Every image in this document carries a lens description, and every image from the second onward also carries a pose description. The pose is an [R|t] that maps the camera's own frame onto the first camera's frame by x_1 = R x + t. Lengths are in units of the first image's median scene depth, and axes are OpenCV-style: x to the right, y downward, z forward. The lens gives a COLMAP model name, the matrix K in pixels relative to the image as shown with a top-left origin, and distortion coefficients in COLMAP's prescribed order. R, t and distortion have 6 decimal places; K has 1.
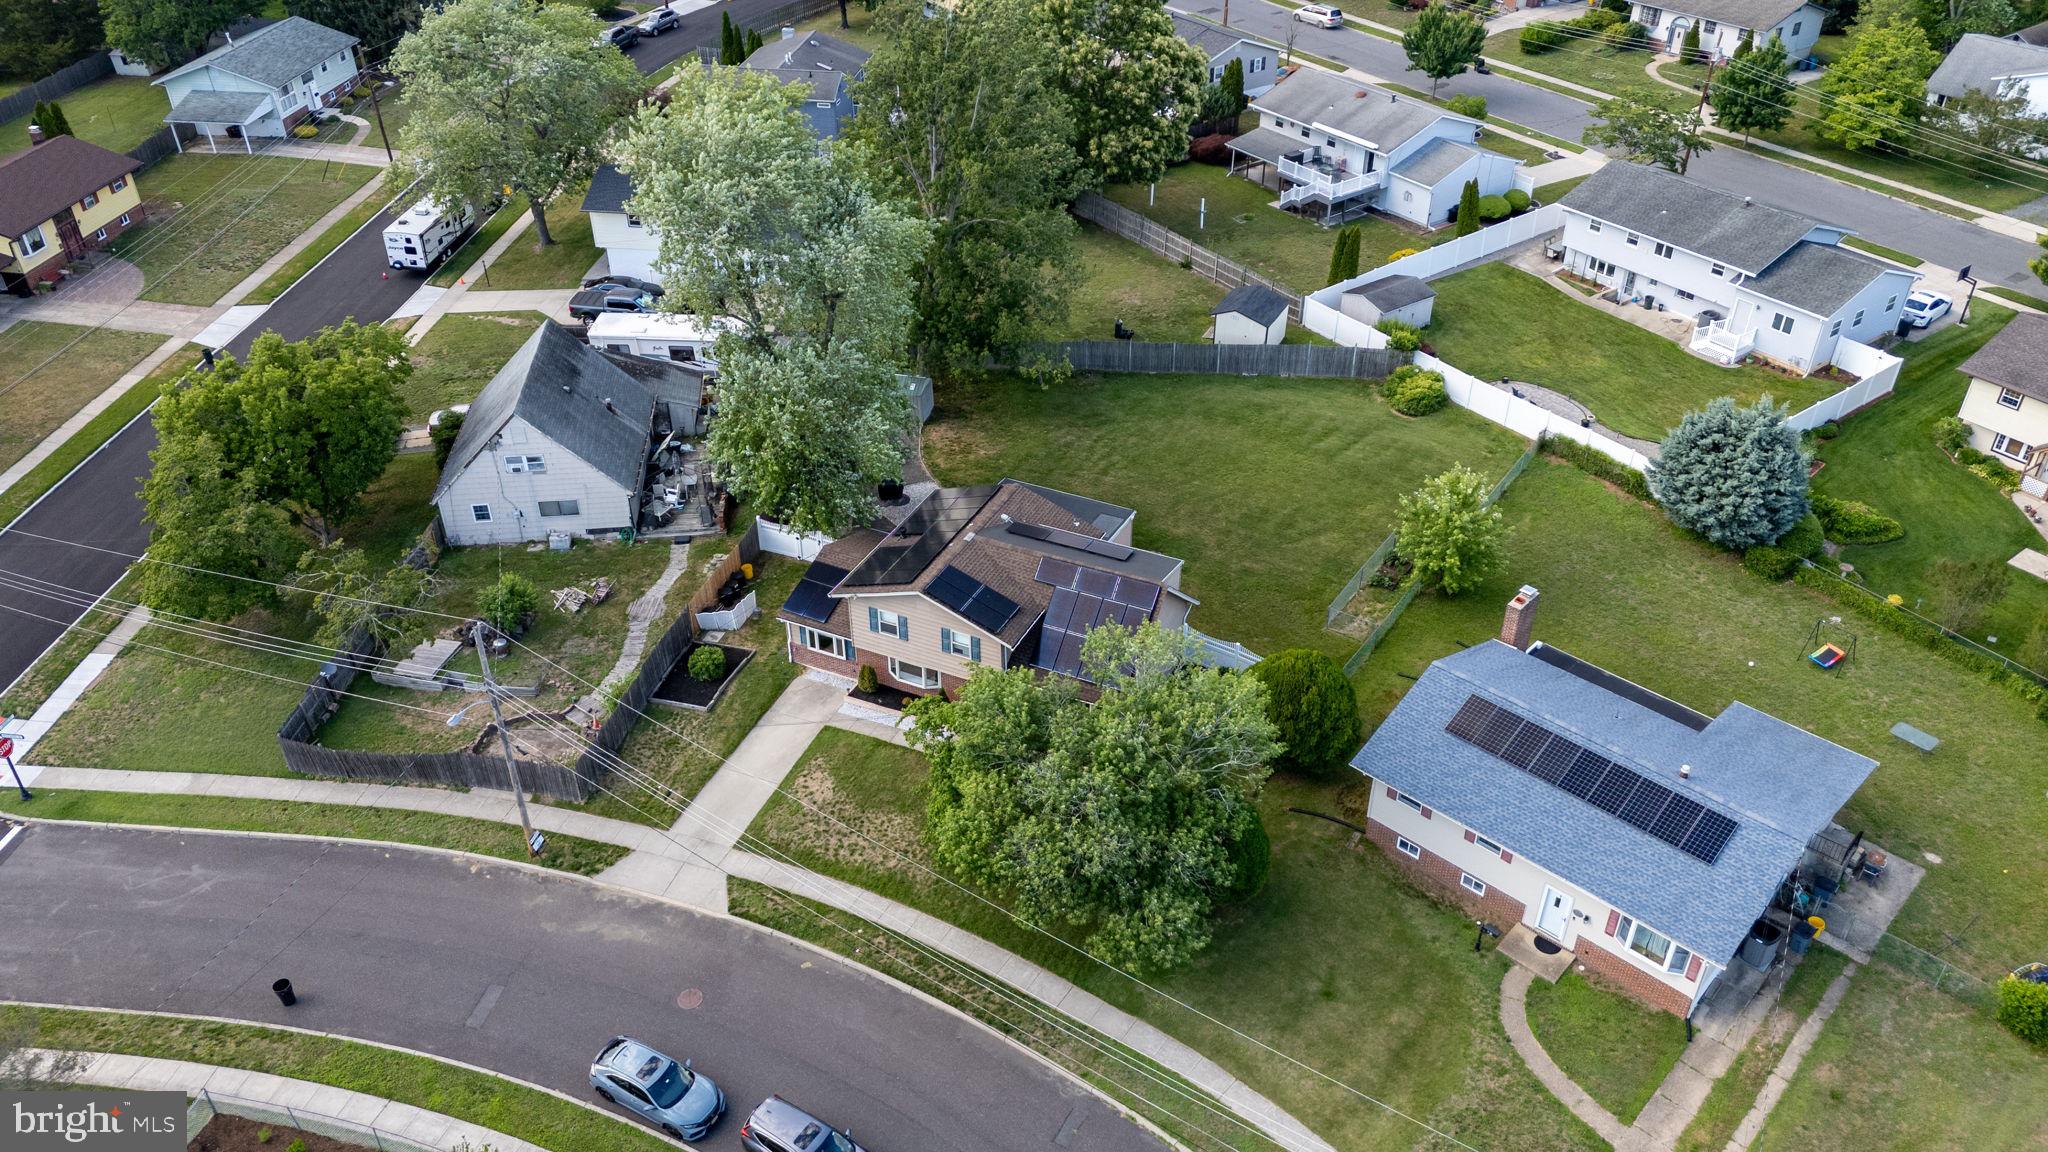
lens RADIAL K [[1506.2, 0, 1024.0], [0, 1506.2, 576.0], [0, 0, 1]] dist [0.064770, -0.057892]
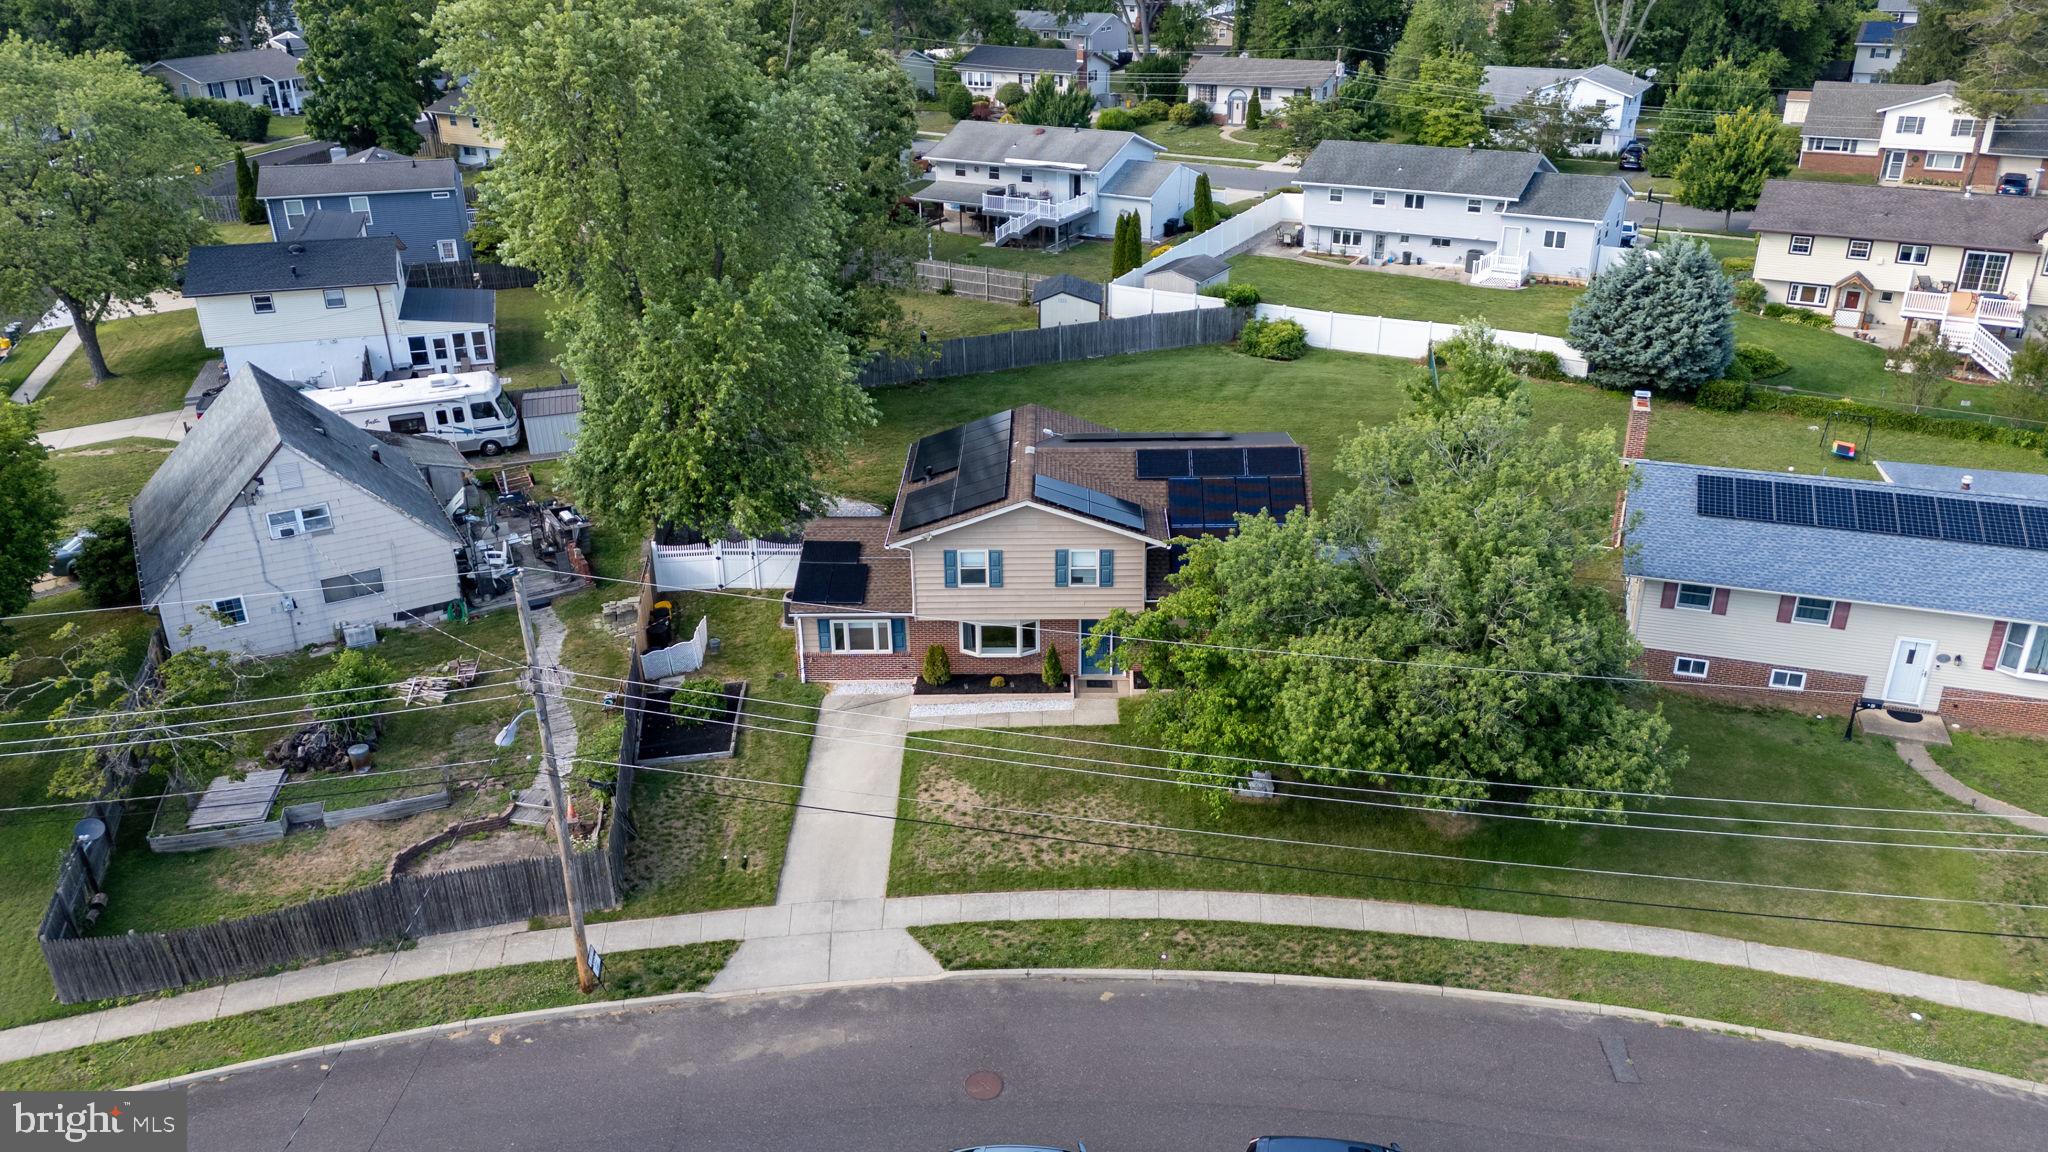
lens RADIAL K [[1506.2, 0, 1024.0], [0, 1506.2, 576.0], [0, 0, 1]] dist [0.064770, -0.057892]
pose [[0.910228, -0.178511, 0.373656, -0.281293], [0.243264, 0.960712, -0.133620, 0.114481], [-0.335123, 0.212522, 0.917893, 0.259794]]
